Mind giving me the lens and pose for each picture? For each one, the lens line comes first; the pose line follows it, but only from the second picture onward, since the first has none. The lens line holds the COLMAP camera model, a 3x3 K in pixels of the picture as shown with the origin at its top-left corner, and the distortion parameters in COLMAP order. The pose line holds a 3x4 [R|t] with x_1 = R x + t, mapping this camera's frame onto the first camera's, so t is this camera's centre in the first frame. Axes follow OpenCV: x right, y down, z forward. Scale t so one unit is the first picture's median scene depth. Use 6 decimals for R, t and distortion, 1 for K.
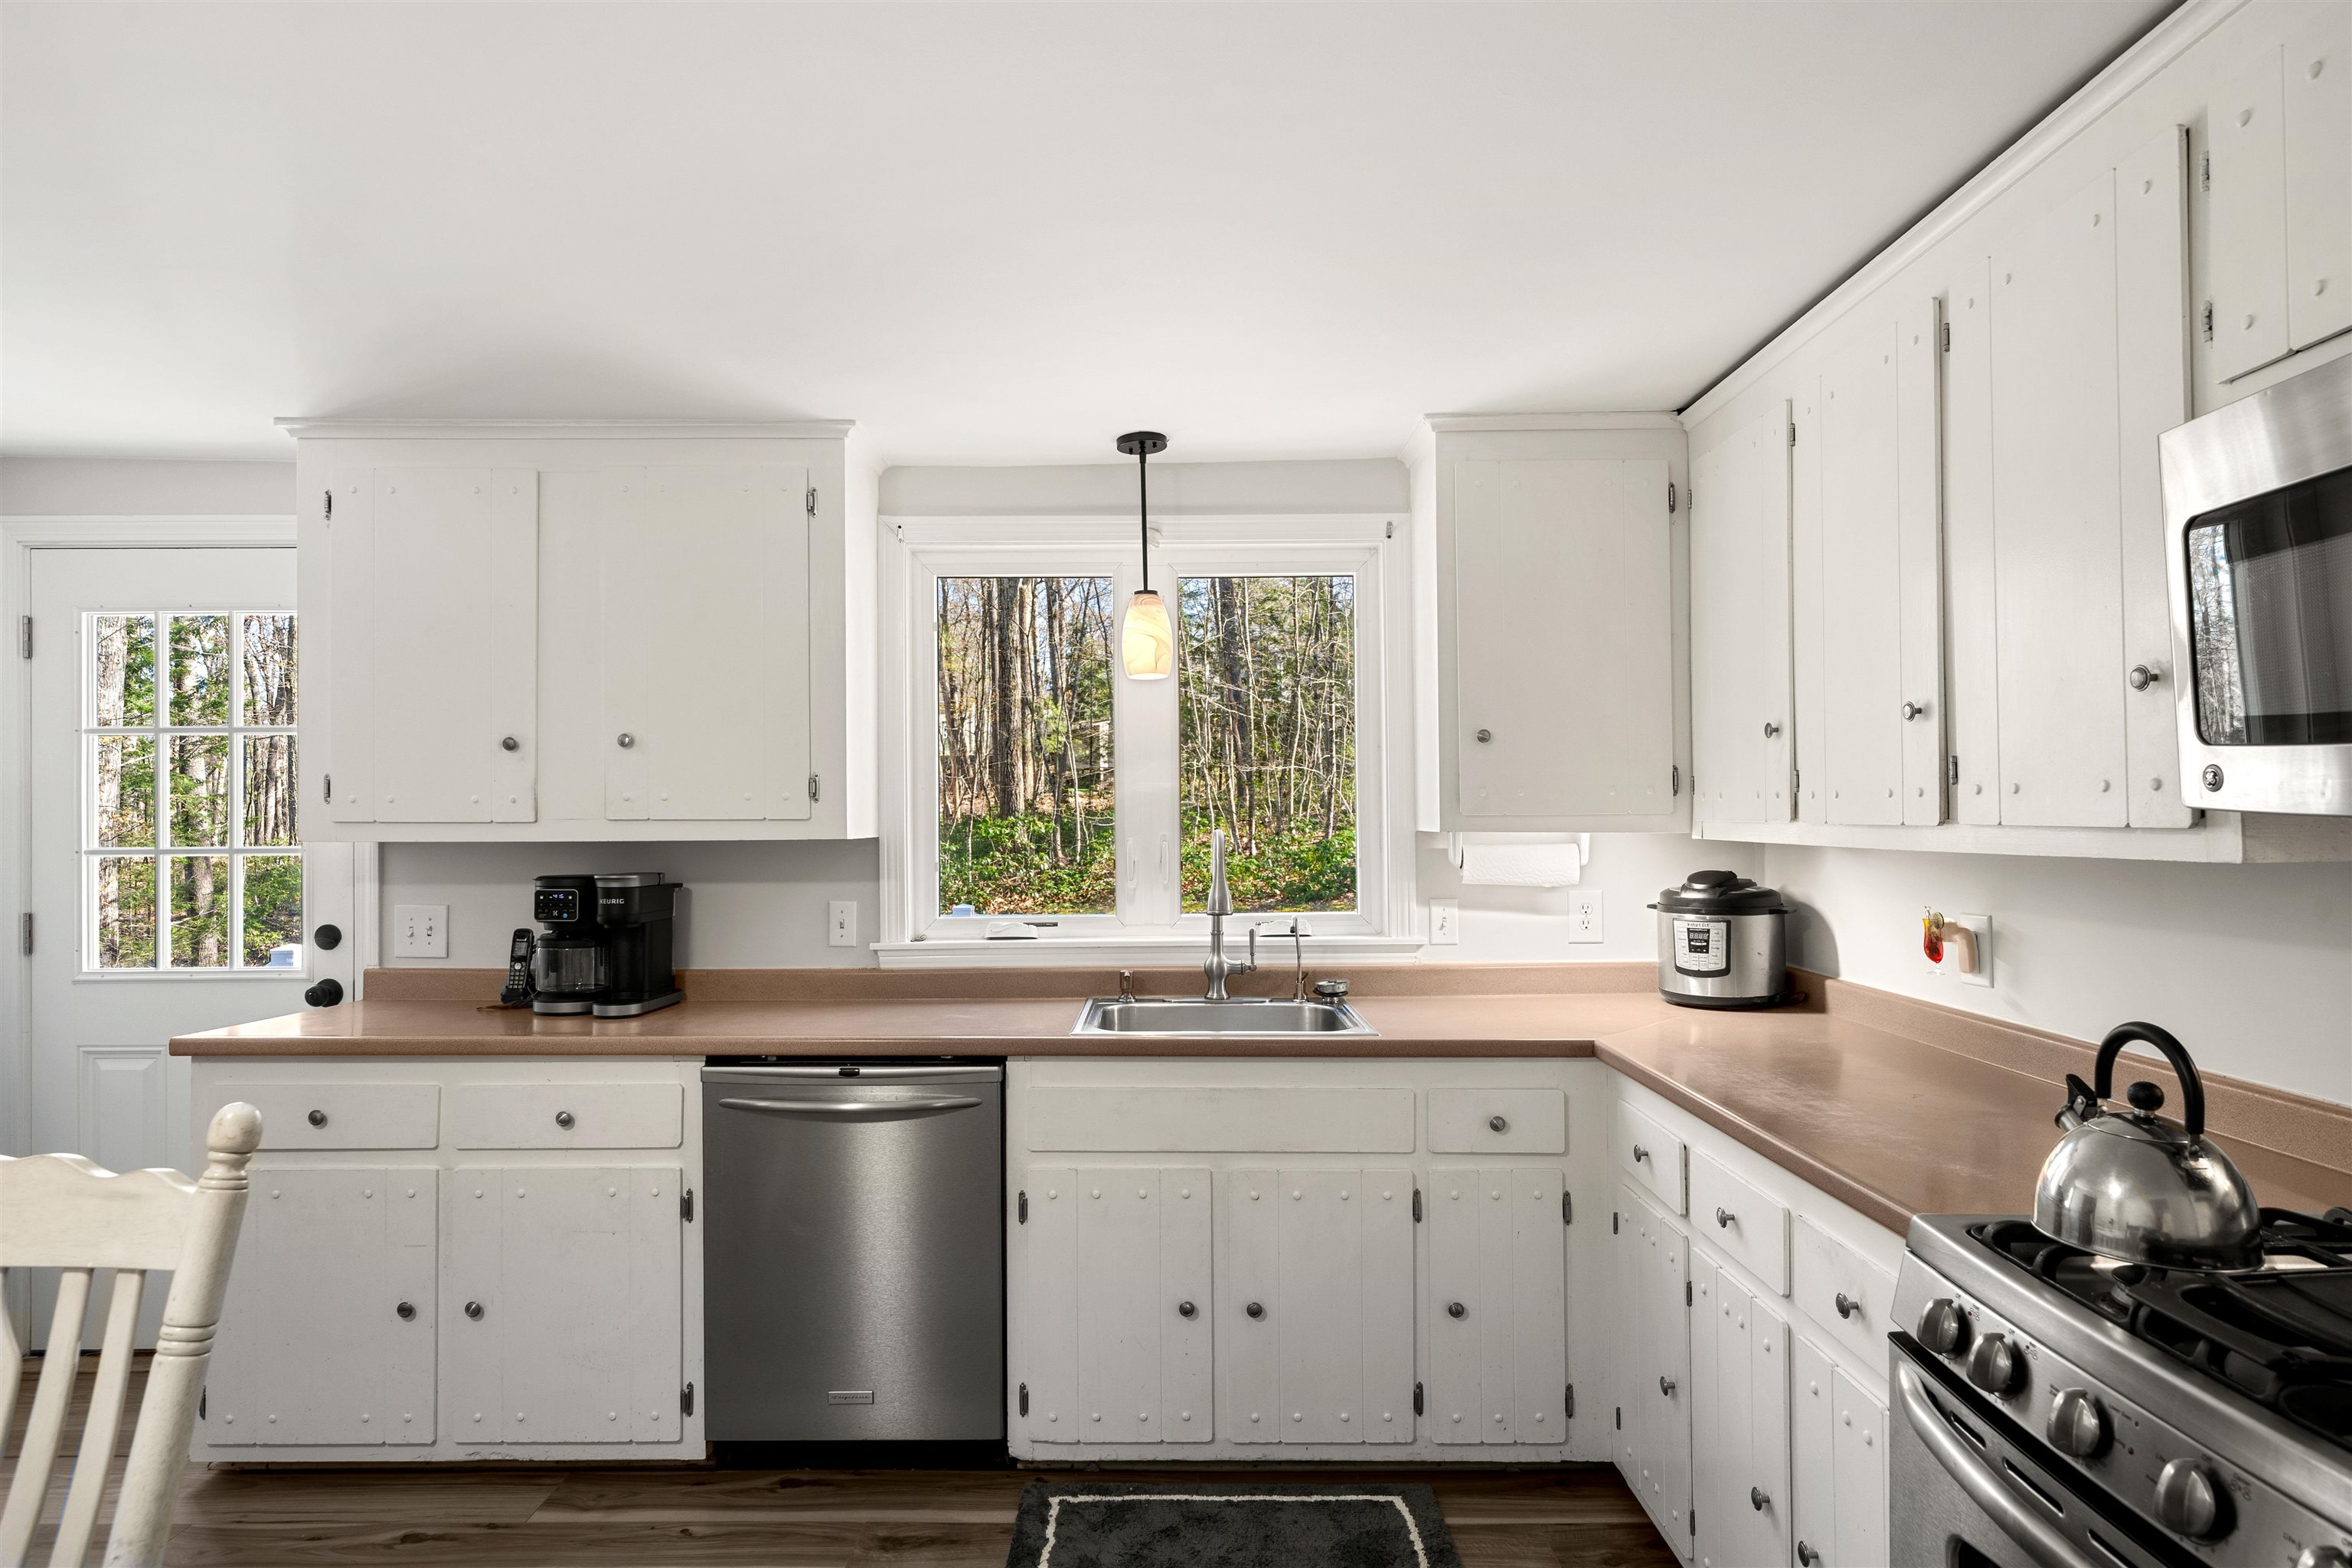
lens RADIAL K [[1263.1, 0, 1181.4], [0, 1263.1, 817.0], [0, 0, 1]] dist [-0.002173, 0.000943]
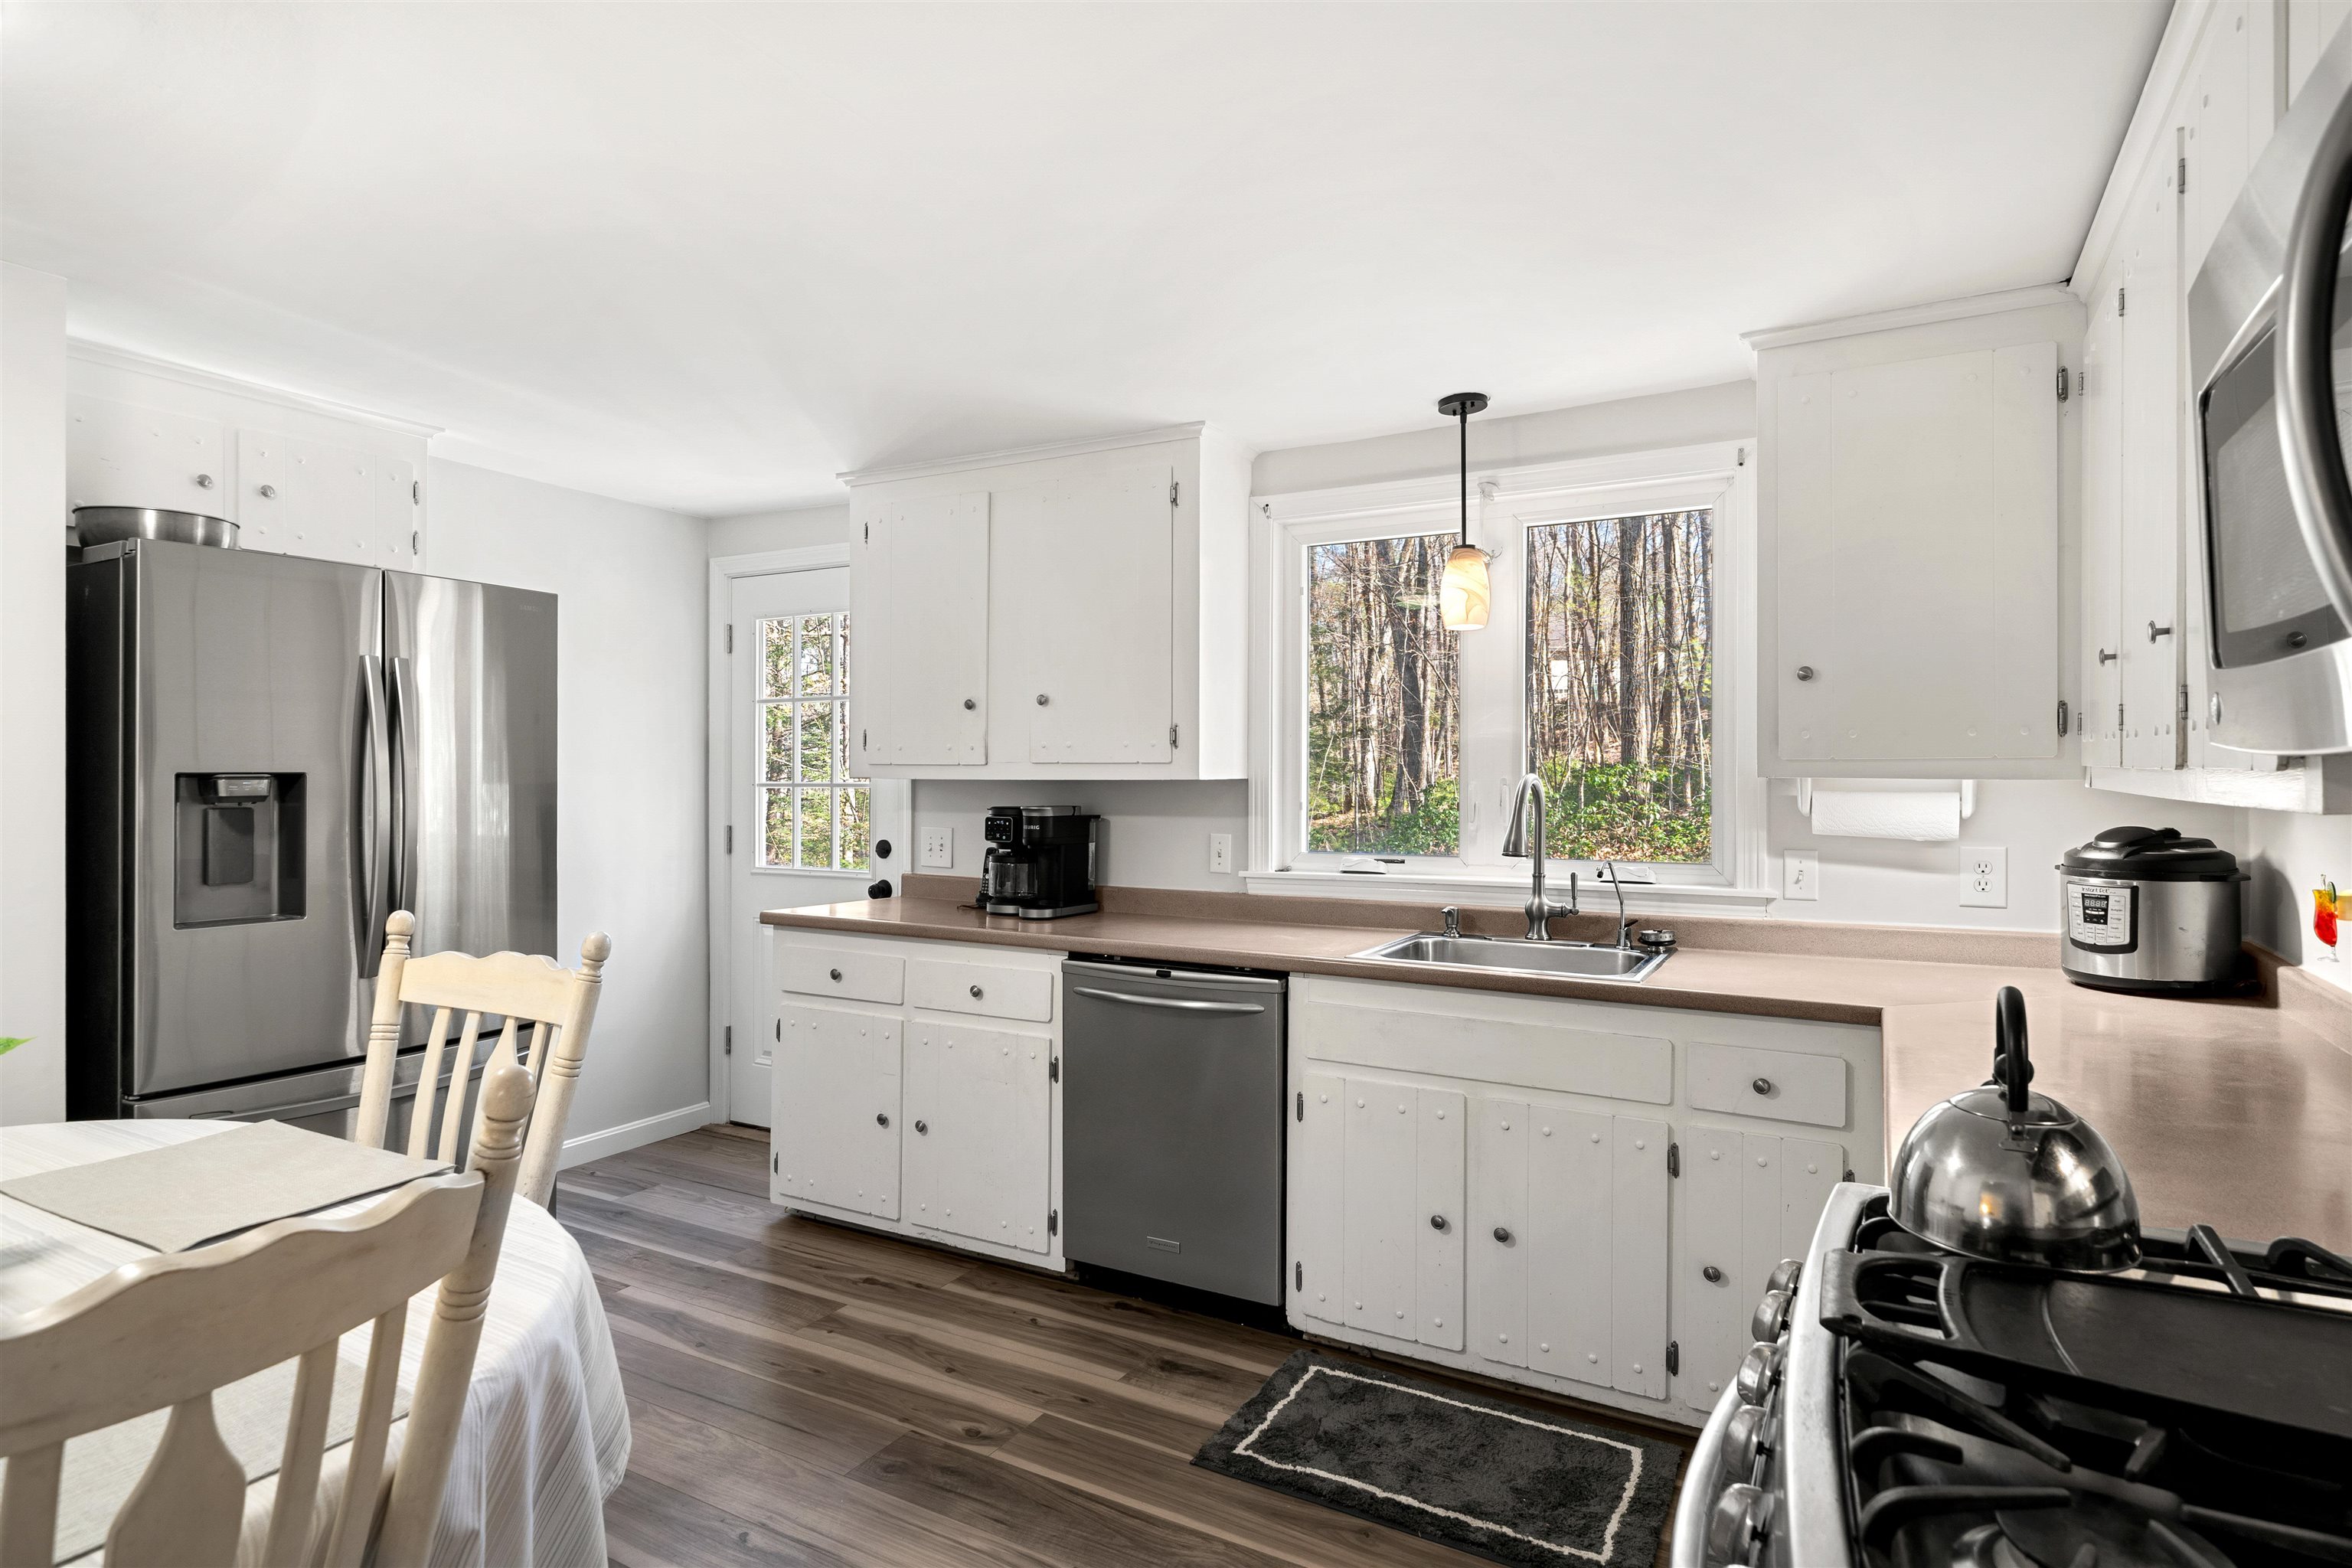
lens RADIAL K [[1242.4, 0, 1174.7], [0, 1242.4, 777.5], [0, 0, 1]] dist [-0.001856, 0.000181]
pose [[0.873391, 0.007437, -0.486963, 0.275980], [-0.002645, 0.999941, 0.010526, 0.003293], [0.487012, -0.007905, 0.873359, -0.018345]]
